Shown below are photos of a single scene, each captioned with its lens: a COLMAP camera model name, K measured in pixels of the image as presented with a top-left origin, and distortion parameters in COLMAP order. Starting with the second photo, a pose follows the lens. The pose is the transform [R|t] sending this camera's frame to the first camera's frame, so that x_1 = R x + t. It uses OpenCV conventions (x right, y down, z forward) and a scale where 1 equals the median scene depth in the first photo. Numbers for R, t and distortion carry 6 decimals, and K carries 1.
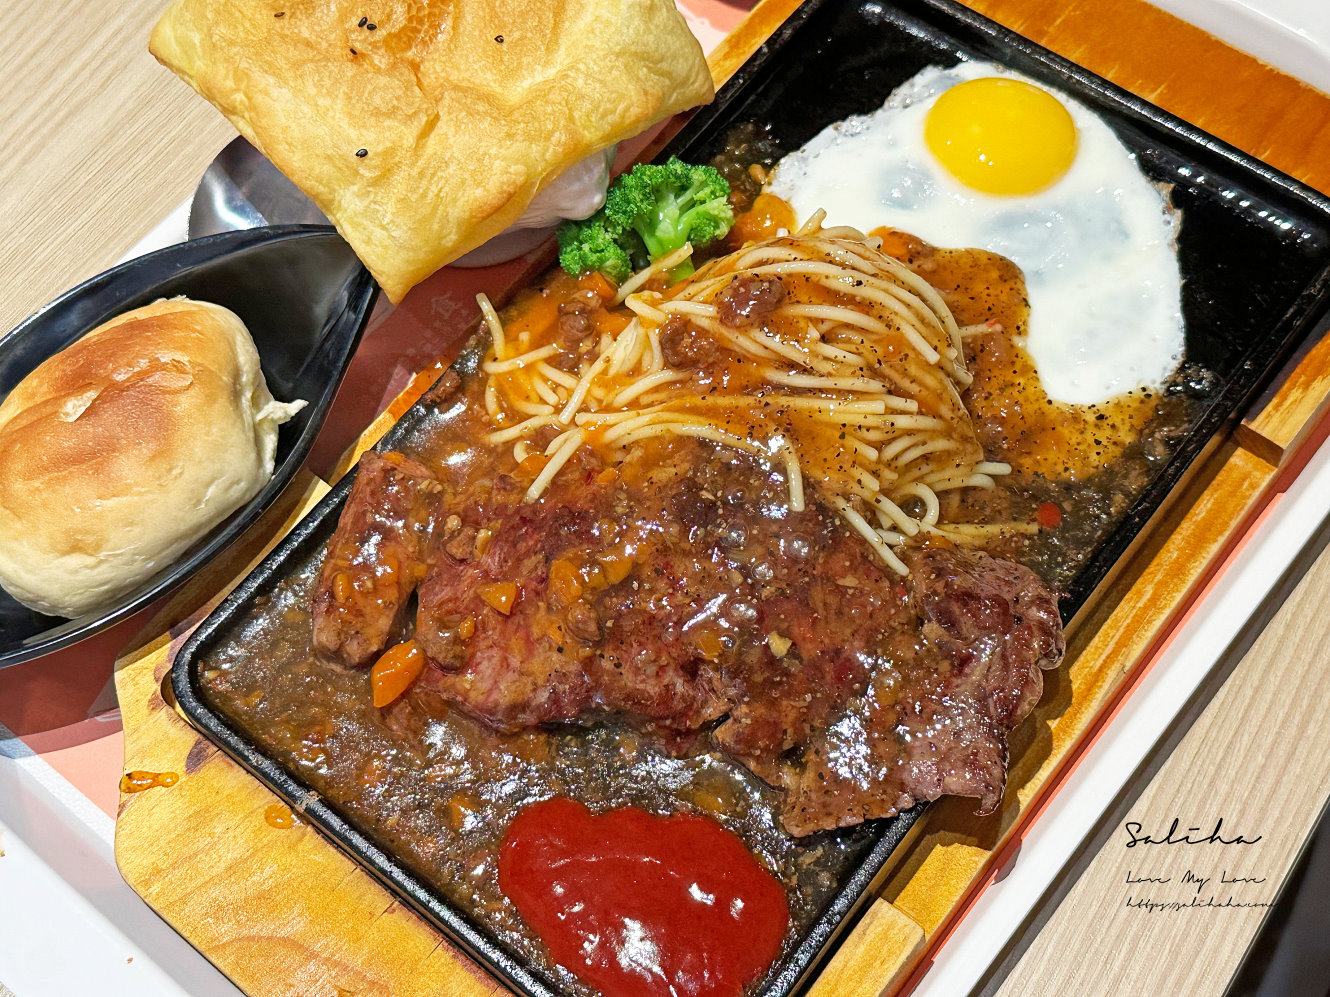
lens RADIAL K [[1916.5, 0, 665.0], [0, 1916.5, 498.5], [0, 0, 1]] dist [0.105863, -0.067740]
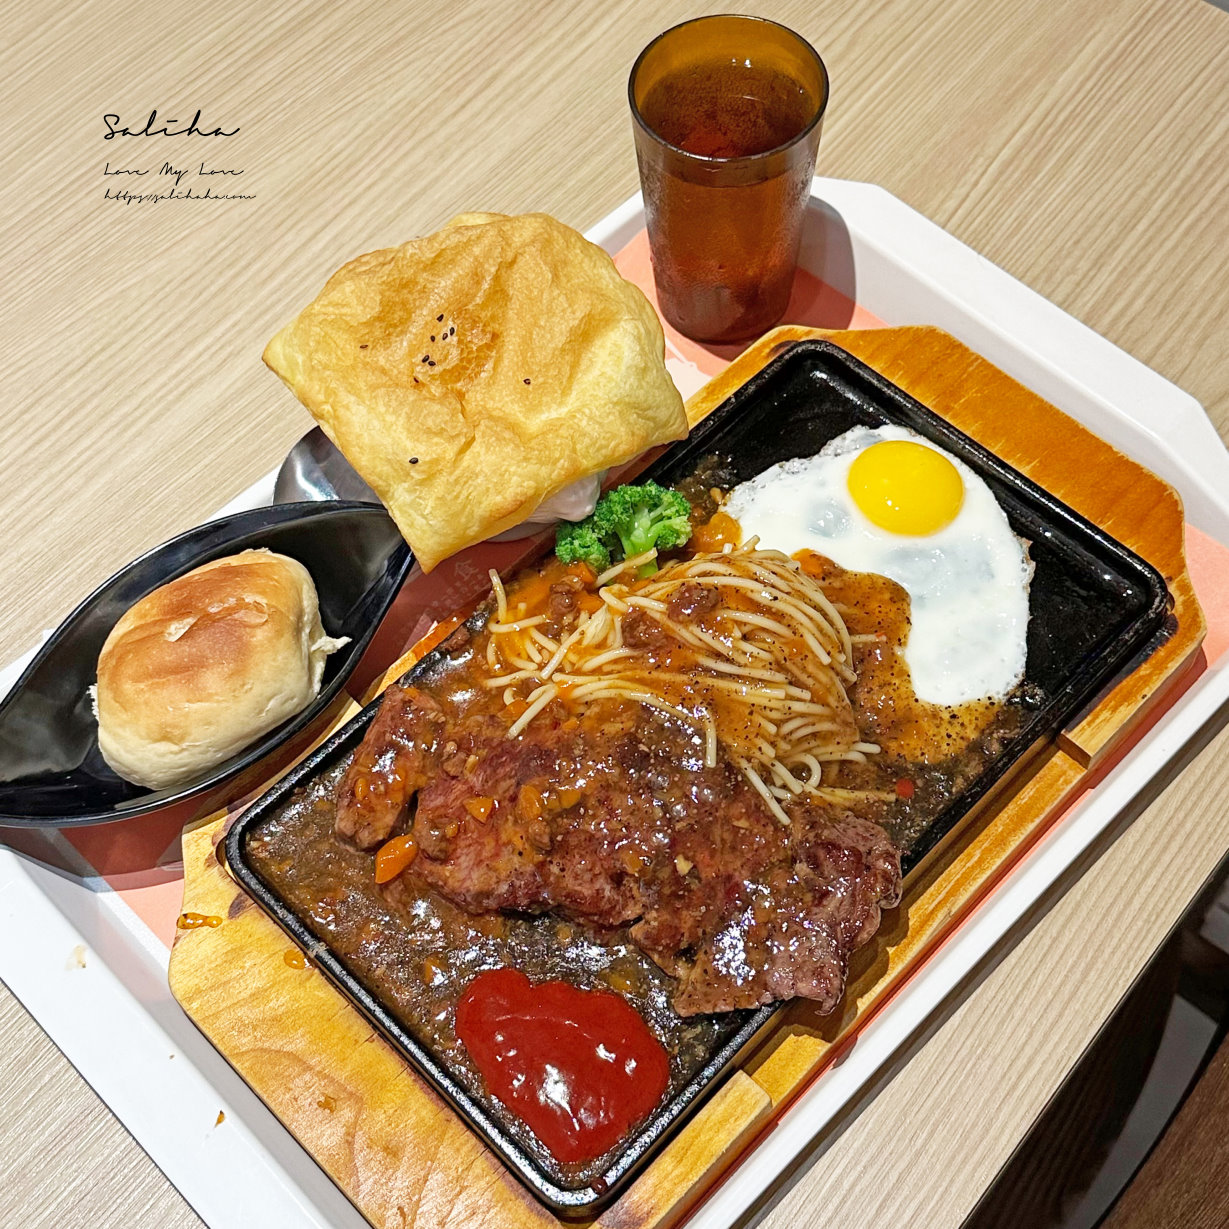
lens RADIAL K [[1636.9, 0, 614.5], [0, 1636.9, 614.5], [0, 0, 1]] dist [0.095595, -0.062839]
pose [[0.994636, 0.100922, -0.022661, 0.016974], [-0.102141, 0.992878, -0.061330, -0.019953], [0.016310, 0.063316, 0.997860, -0.122032]]
